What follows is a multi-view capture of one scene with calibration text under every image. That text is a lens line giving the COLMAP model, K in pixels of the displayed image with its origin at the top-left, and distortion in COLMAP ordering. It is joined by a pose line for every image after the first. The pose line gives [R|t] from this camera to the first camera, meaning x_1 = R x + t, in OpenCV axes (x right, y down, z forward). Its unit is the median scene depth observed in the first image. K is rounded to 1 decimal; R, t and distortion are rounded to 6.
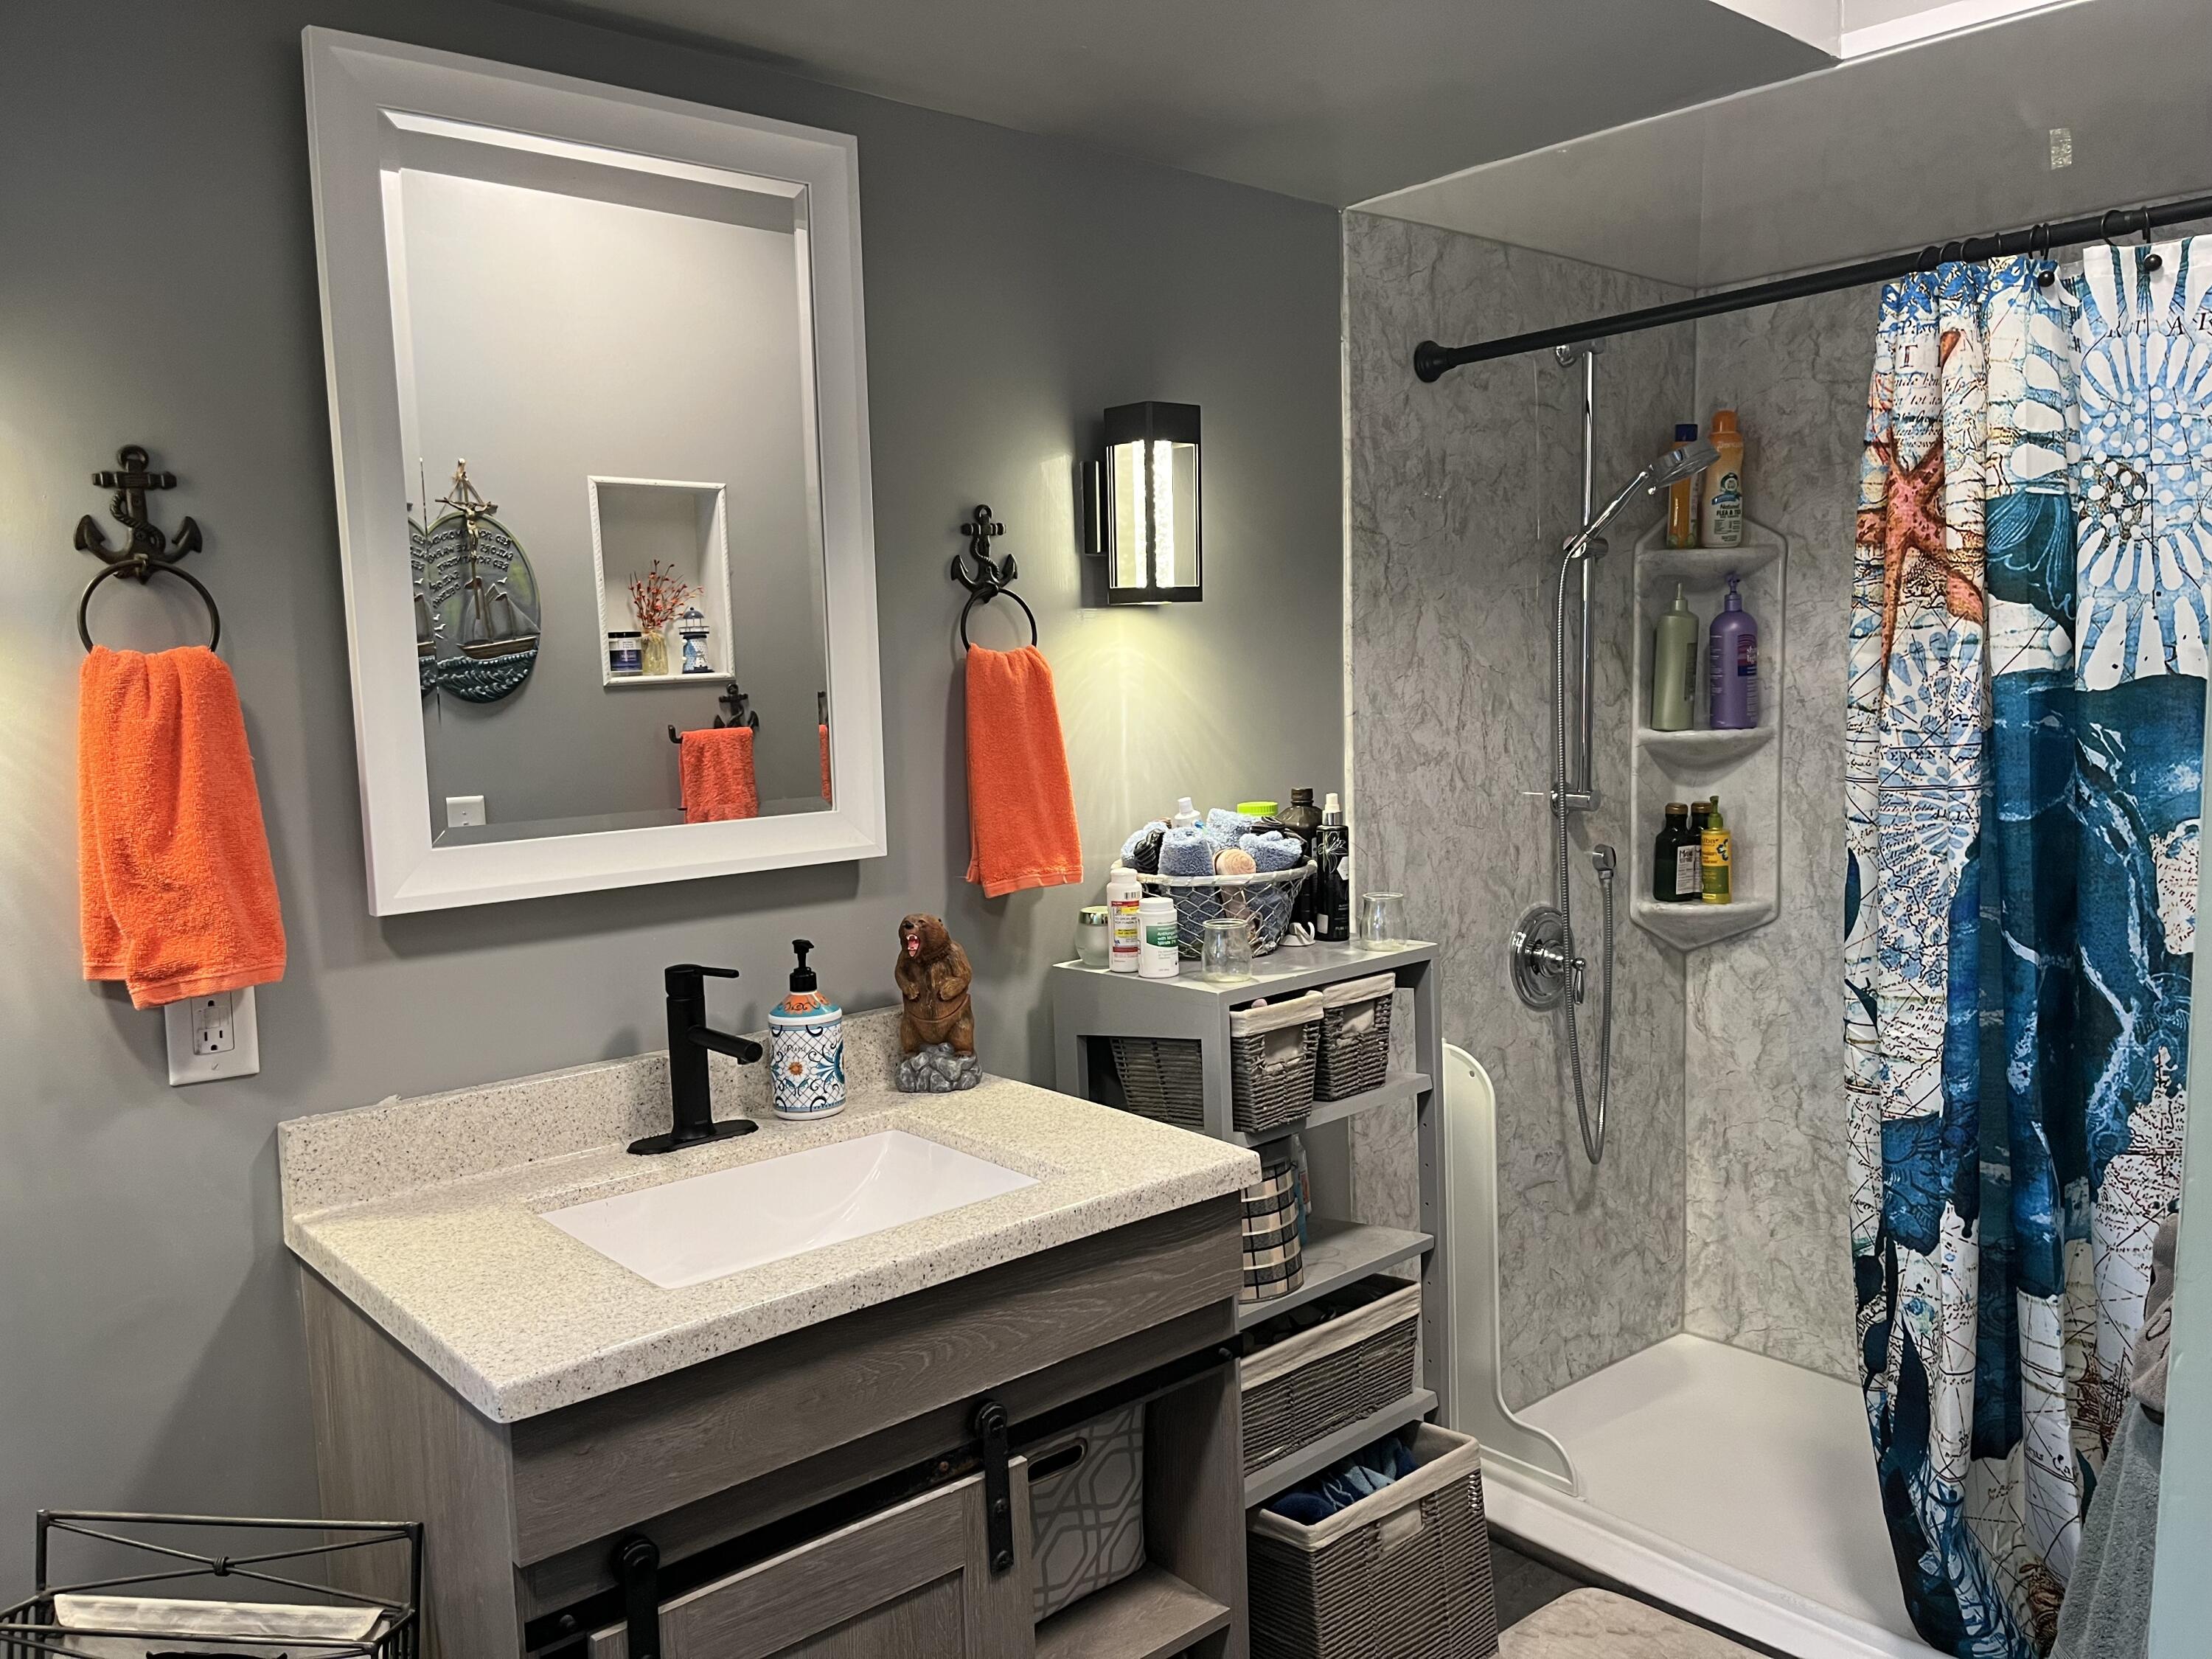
lens RADIAL K [[1671.8, 0, 1114.6], [0, 1671.8, 830.3], [0, 0, 1]] dist [0.068798, -0.083837]
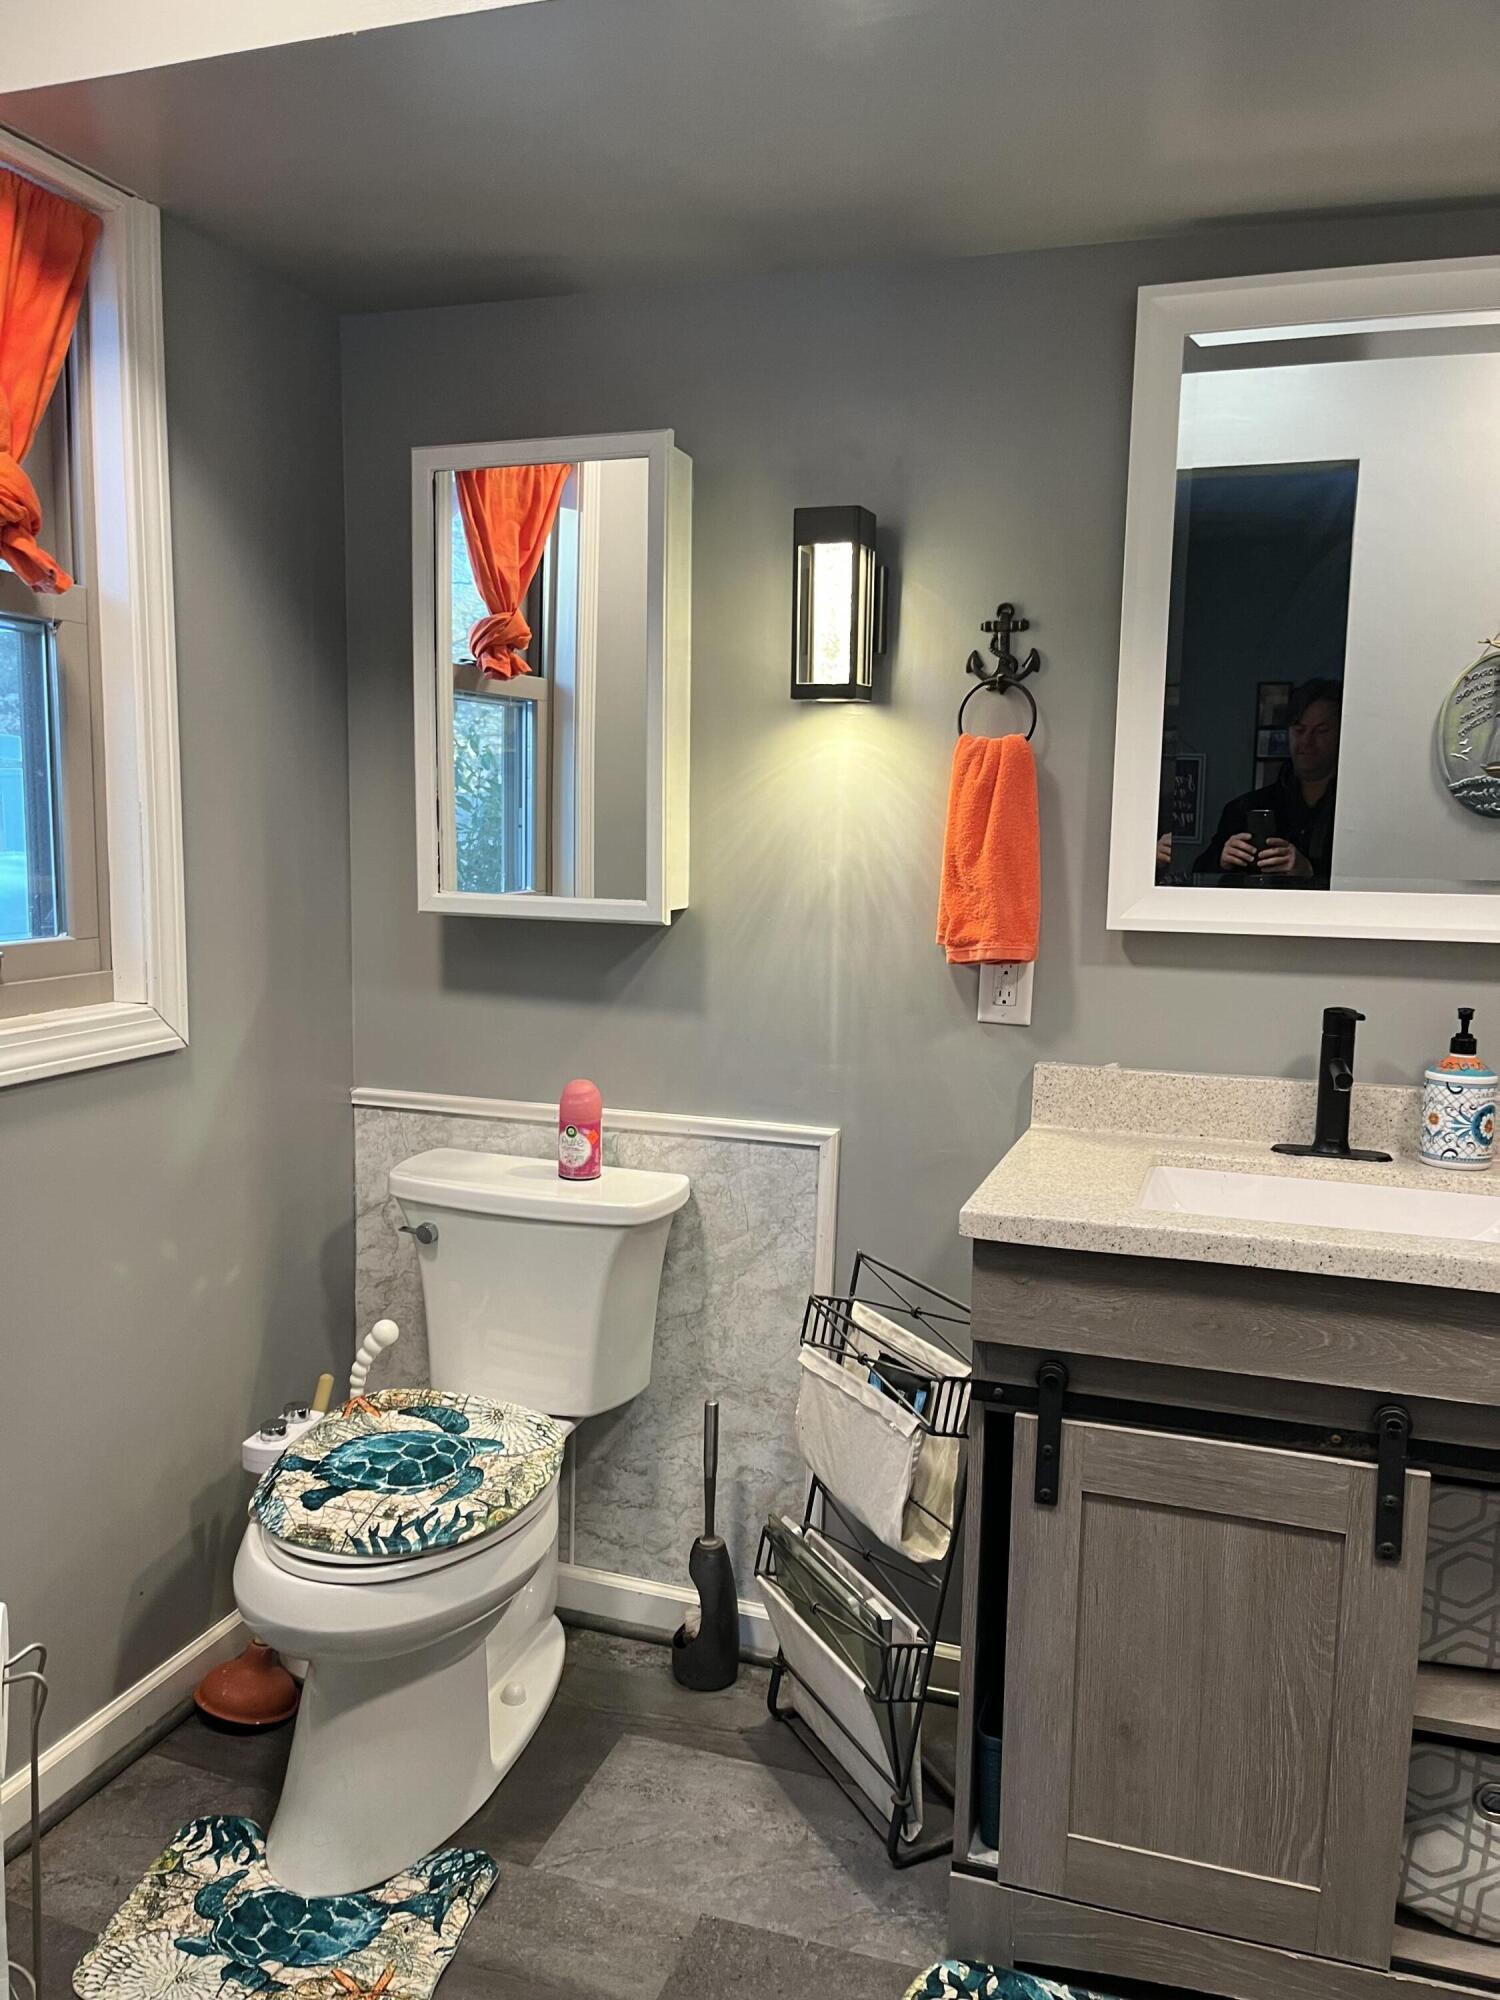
lens RADIAL K [[1511.6, 0, 743.9], [0, 1511.6, 997.2], [0, 0, 1]] dist [0.068798, -0.083837]
pose [[0.515303, 0.133186, -0.846596, 0.508084], [-0.122721, 0.989137, 0.080913, 0.044199], [0.848176, 0.062200, 0.526050, 0.091307]]
